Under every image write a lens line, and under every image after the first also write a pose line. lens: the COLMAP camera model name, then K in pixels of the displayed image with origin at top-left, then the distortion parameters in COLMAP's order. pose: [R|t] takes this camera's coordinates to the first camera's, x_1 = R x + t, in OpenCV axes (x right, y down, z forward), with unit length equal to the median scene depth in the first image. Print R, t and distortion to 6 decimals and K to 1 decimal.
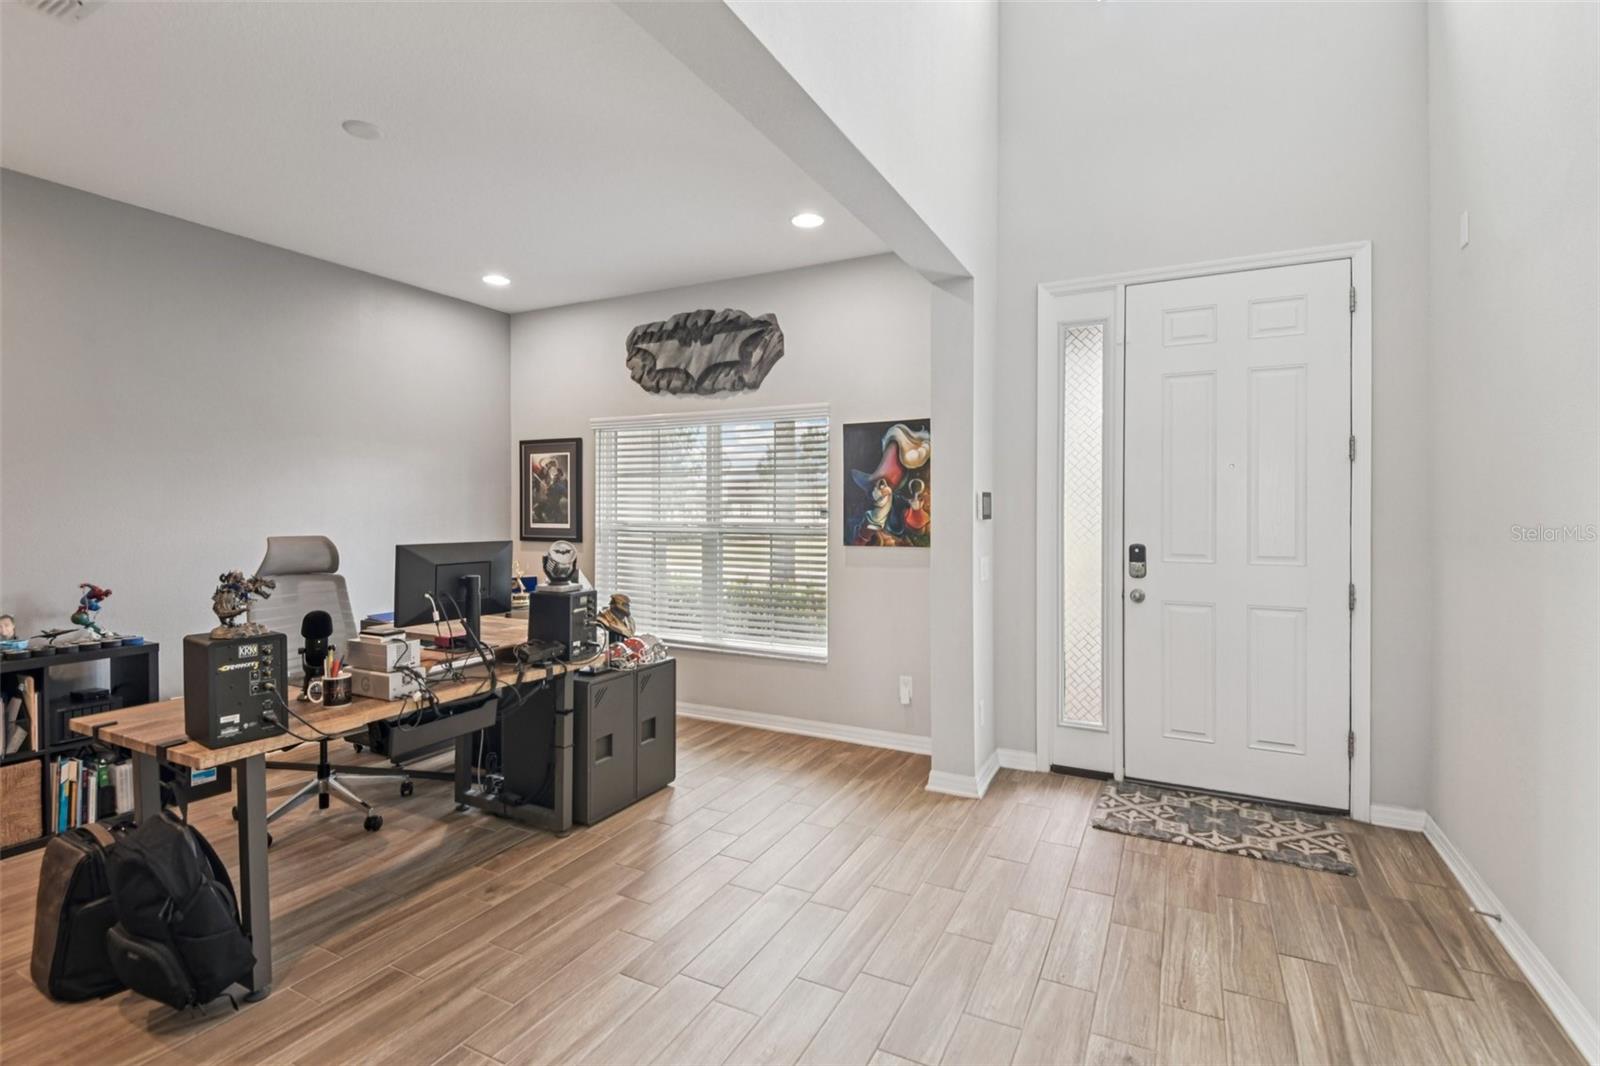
lens RADIAL K [[764.5, 0, 794.8], [0, 764.5, 514.5], [0, 0, 1]] dist [0.017508, -0.018354]
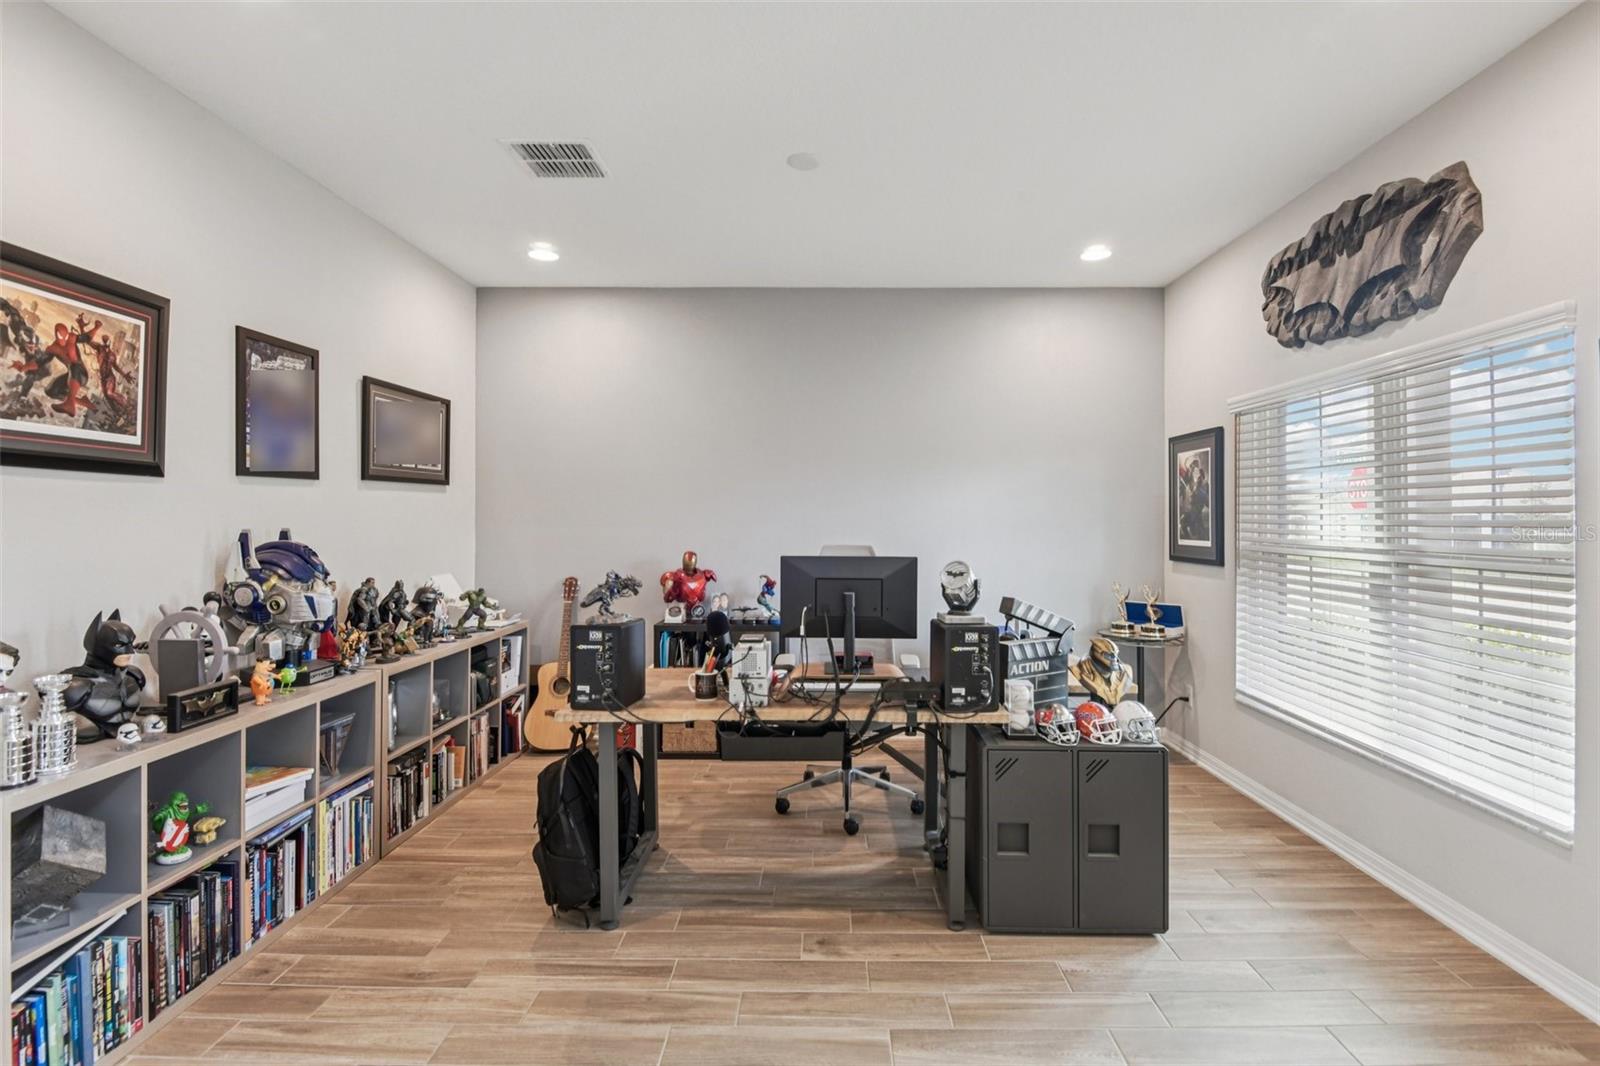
lens RADIAL K [[764.5, 0, 794.8], [0, 764.5, 514.5], [0, 0, 1]] dist [0.017508, -0.018354]
pose [[0.446637, -0.004152, -0.894706, 0.238749], [-0.009630, 0.999909, -0.009448, -0.003389], [0.894664, 0.012835, 0.446556, 0.335684]]
